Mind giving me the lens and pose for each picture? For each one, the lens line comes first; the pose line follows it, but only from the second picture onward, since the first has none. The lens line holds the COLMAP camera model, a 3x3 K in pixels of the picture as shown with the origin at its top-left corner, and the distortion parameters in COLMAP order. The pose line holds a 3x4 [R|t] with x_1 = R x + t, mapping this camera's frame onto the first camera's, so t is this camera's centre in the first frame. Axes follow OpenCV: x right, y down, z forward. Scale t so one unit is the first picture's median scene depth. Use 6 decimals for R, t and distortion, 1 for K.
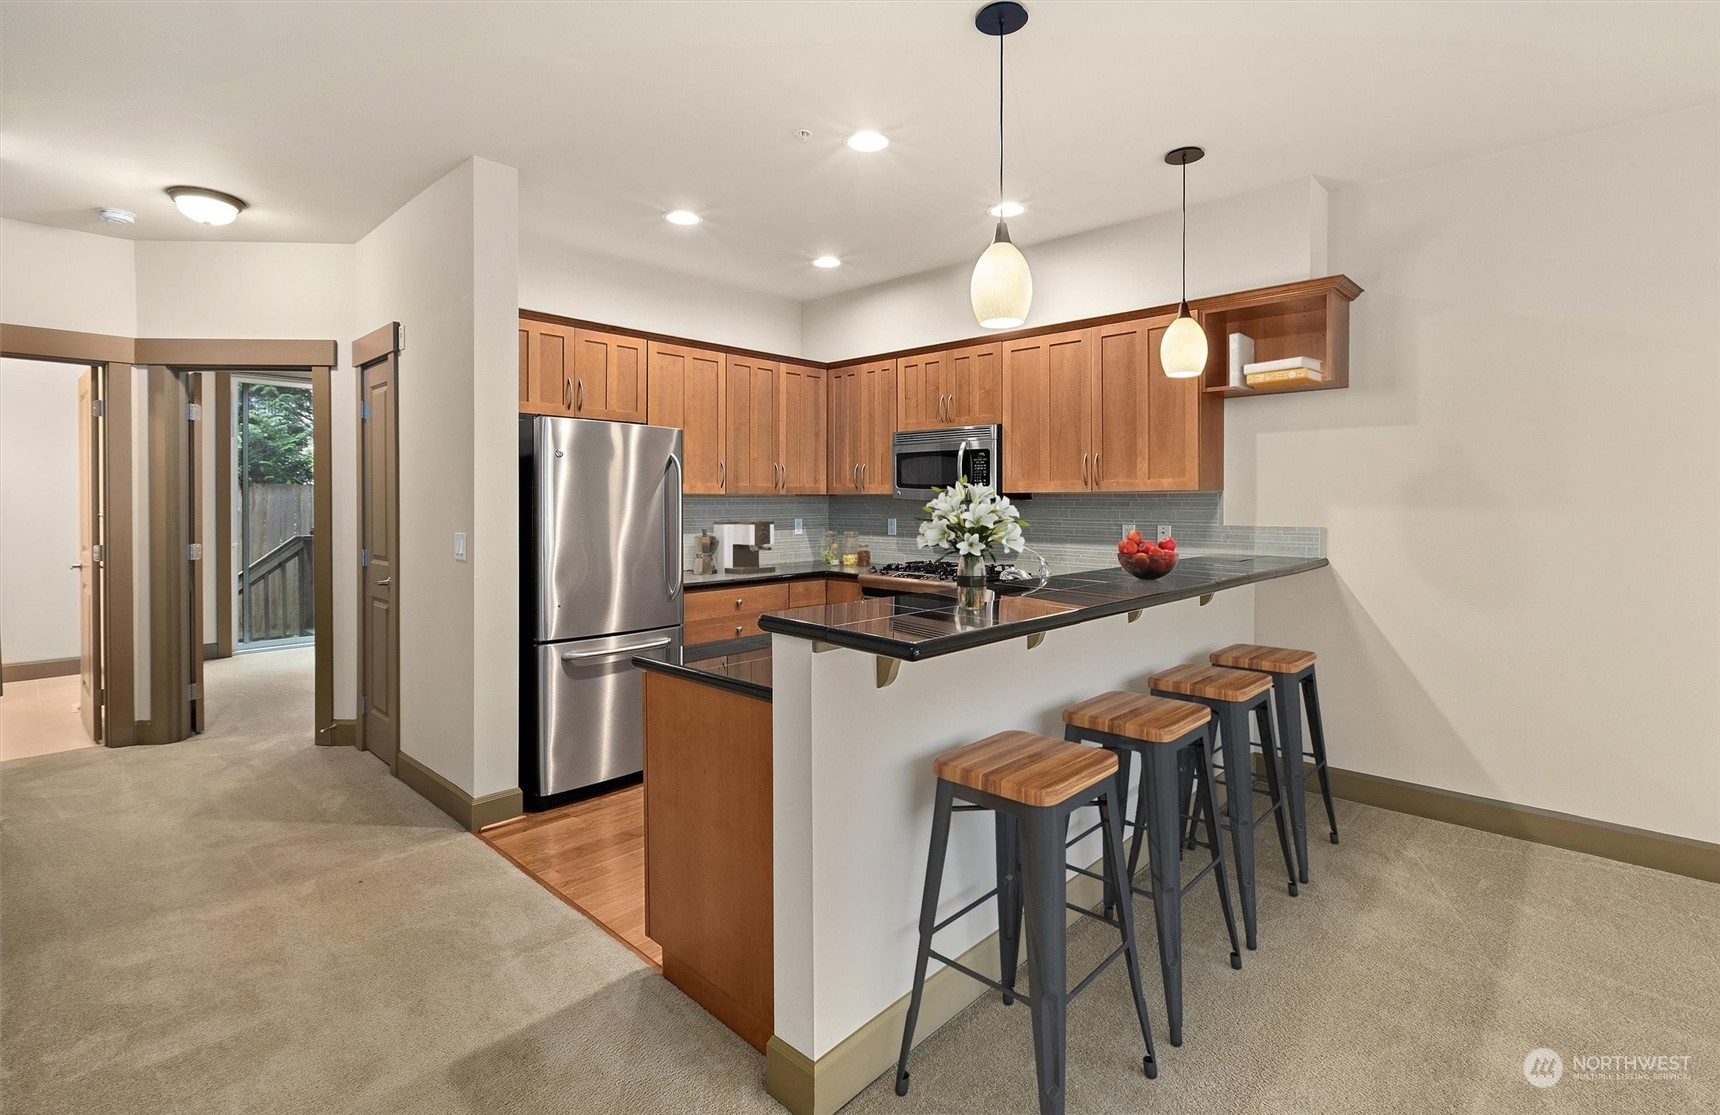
lens RADIAL K [[796.6, 0, 857.6], [0, 796.6, 518.9], [0, 0, 1]] dist [0.000585, 0.000036]
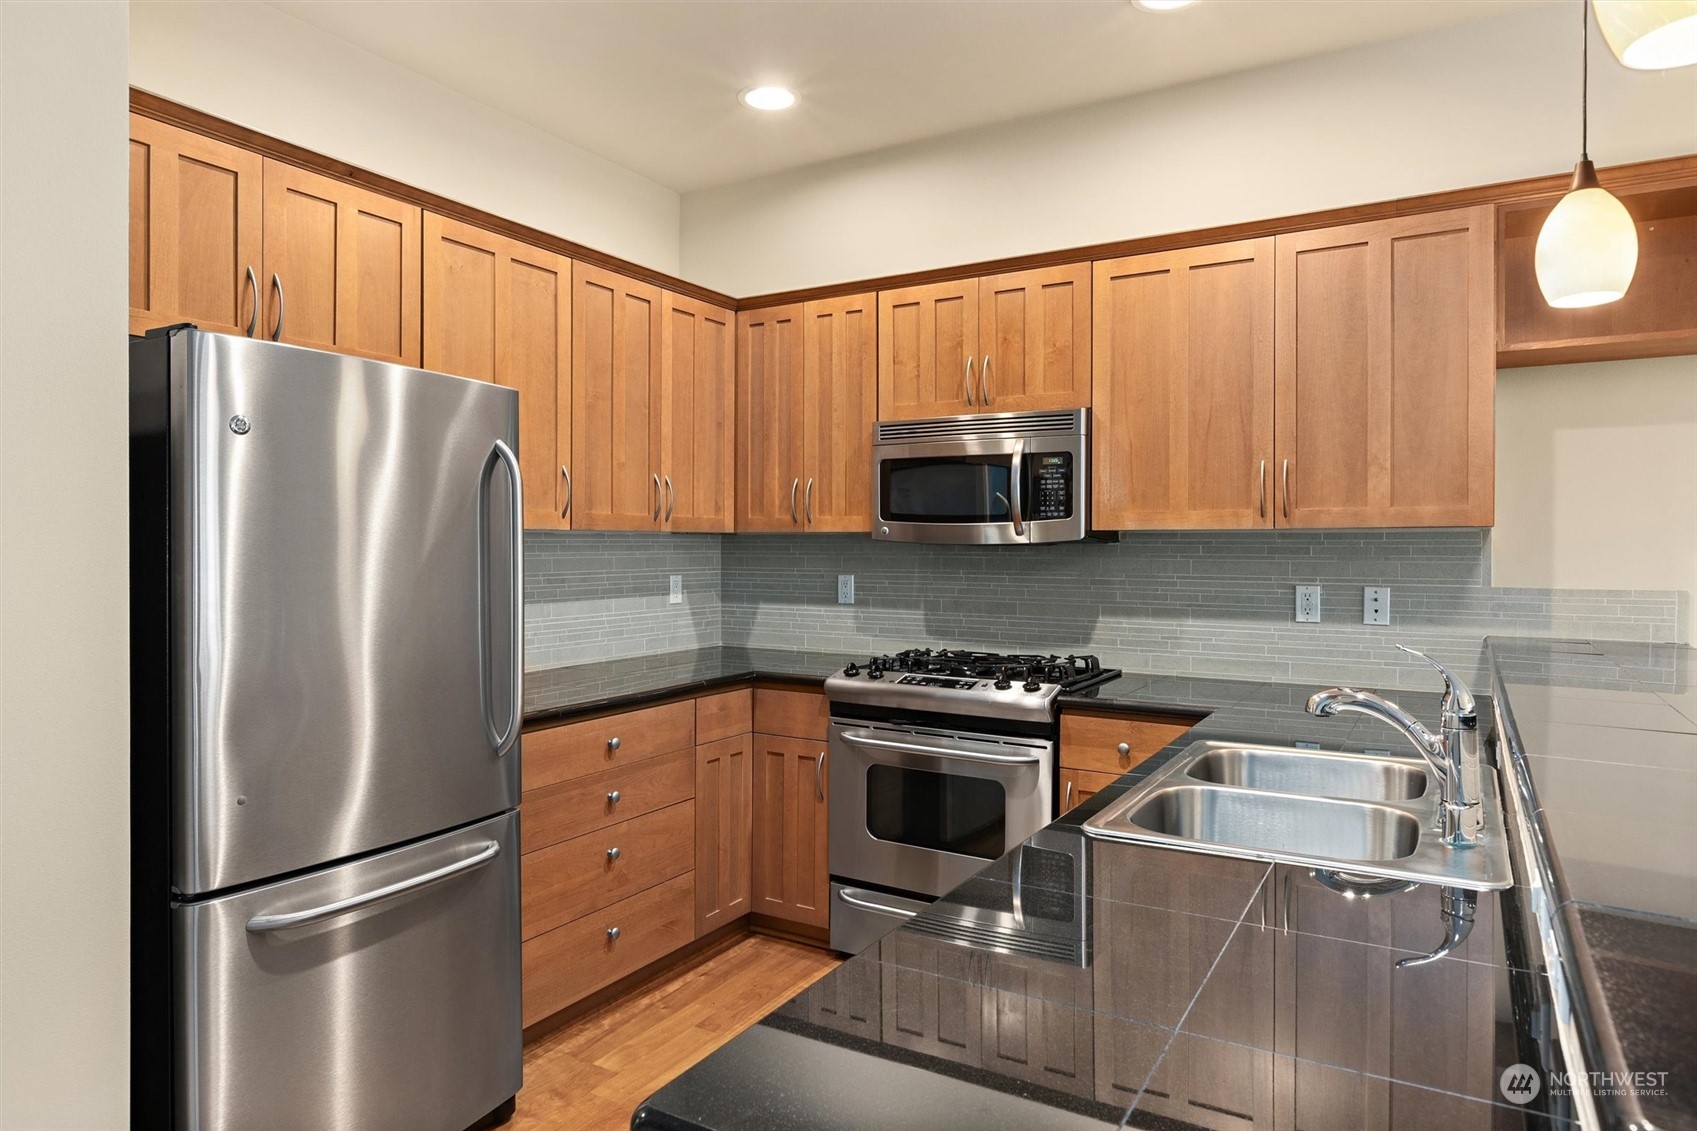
lens RADIAL K [[1030.4, 0, 848.5], [0, 1030.4, 565.5], [0, 0, 1]] dist [0.001529, -0.000091]
pose [[0.975342, -0.002341, 0.220686, -0.140104], [0.003032, 0.999992, -0.002792, -0.006031], [-0.220678, 0.003393, 0.975341, 0.312543]]
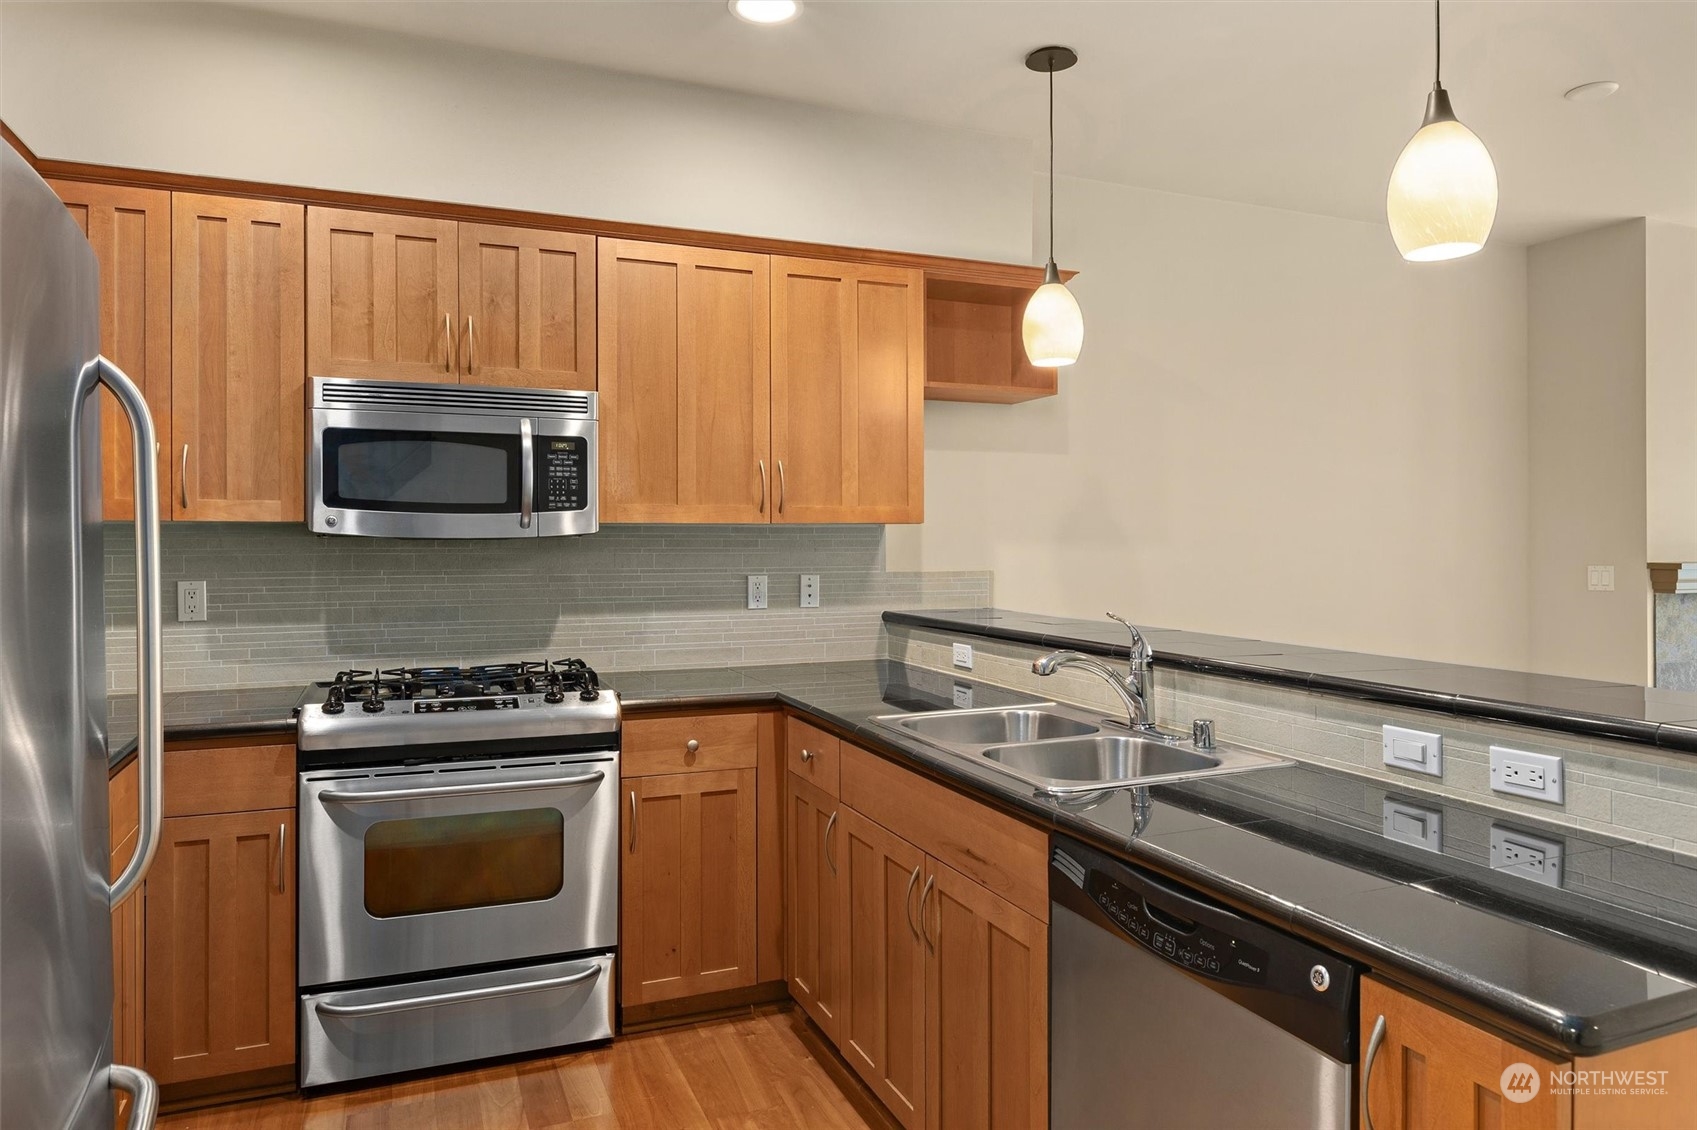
lens RADIAL K [[1074.1, 0, 846.7], [0, 1074.1, 551.3], [0, 0, 1]] dist [-0.000690, -0.000483]
pose [[0.411484, -0.010051, 0.911362, -0.380354], [0.021263, 0.999773, 0.001426, -0.011034], [-0.911169, 0.018791, 0.411604, 0.532769]]
